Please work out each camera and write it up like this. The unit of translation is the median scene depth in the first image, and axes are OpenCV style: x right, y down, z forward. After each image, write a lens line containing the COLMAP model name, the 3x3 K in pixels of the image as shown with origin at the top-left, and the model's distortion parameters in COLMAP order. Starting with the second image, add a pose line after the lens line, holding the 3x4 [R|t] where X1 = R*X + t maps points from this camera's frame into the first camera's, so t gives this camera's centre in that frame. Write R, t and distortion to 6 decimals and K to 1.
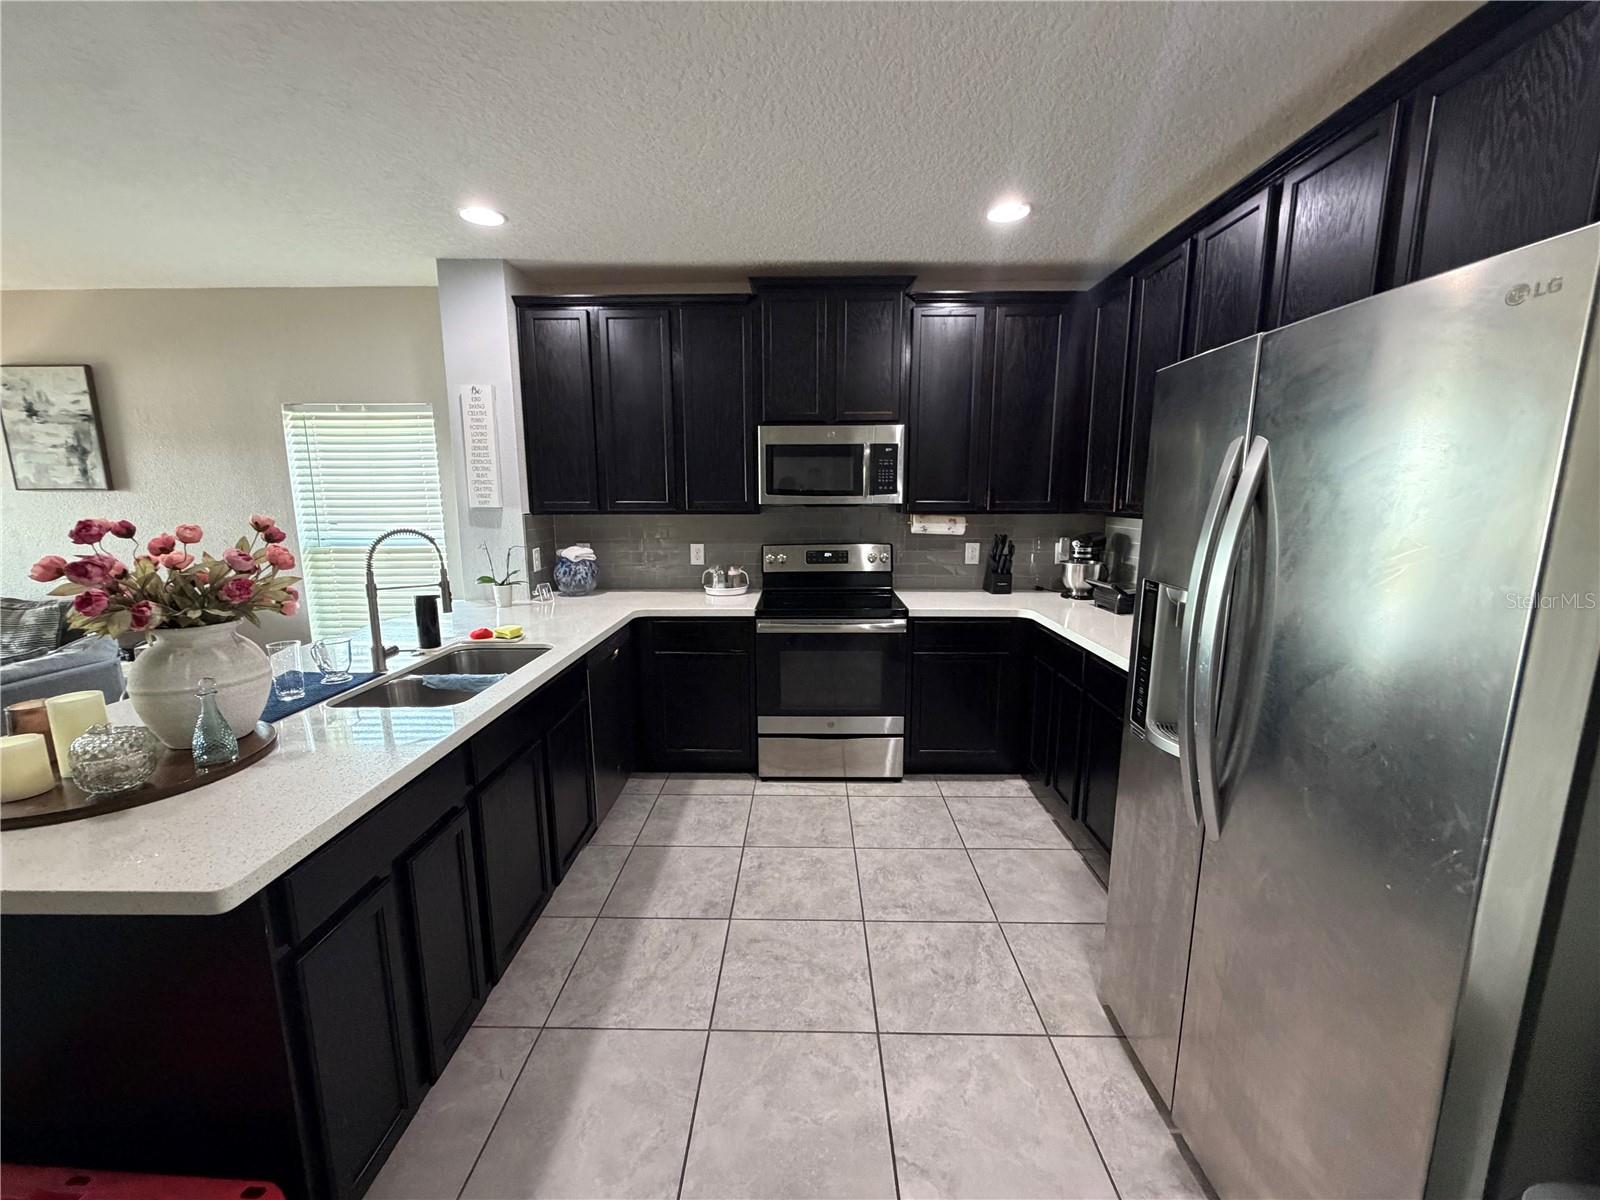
lens RADIAL K [[641.1, 0, 796.8], [0, 641.1, 600.8], [0, 0, 1]] dist [0.000148, -0.000063]
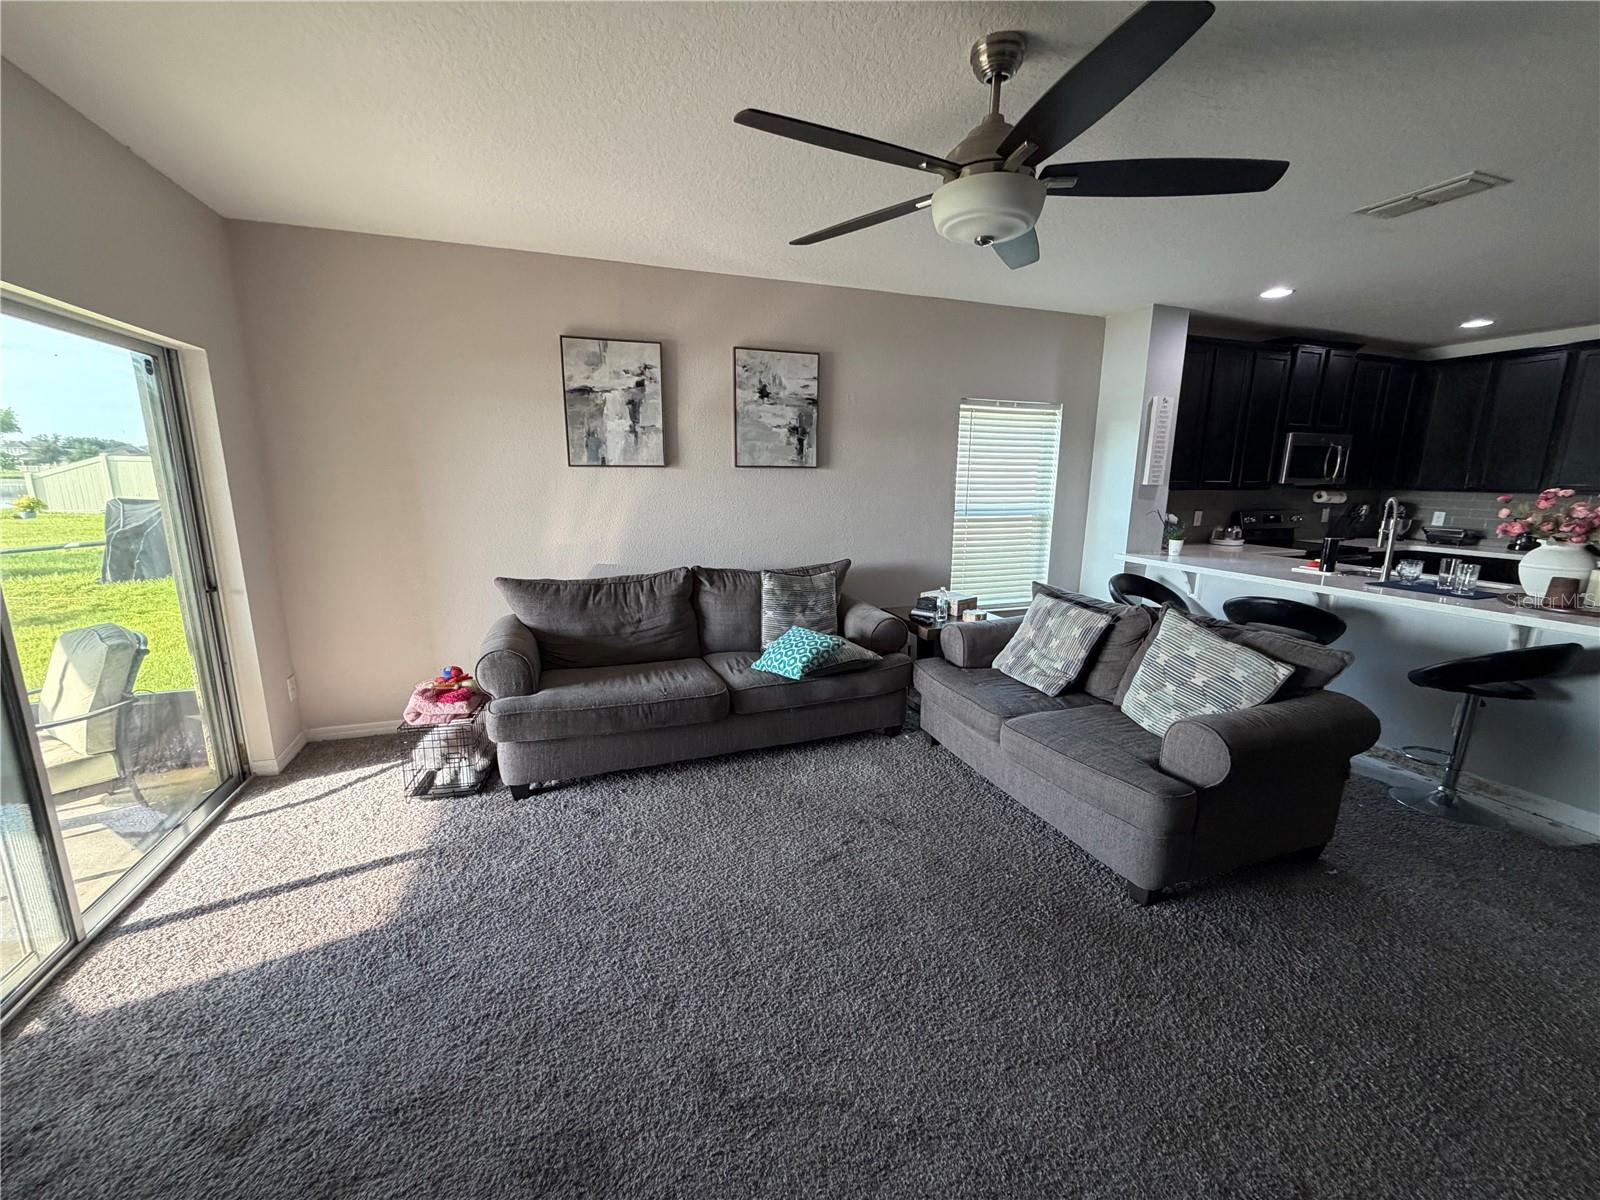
lens RADIAL K [[641.1, 0, 803.4], [0, 641.1, 602.6], [0, 0, 1]] dist [0.000148, -0.000063]
pose [[0.931144, -0.062880, 0.359190, -1.531506], [0.050649, 0.997774, 0.043372, 0.009002], [-0.361118, -0.022193, 0.932256, -0.023576]]
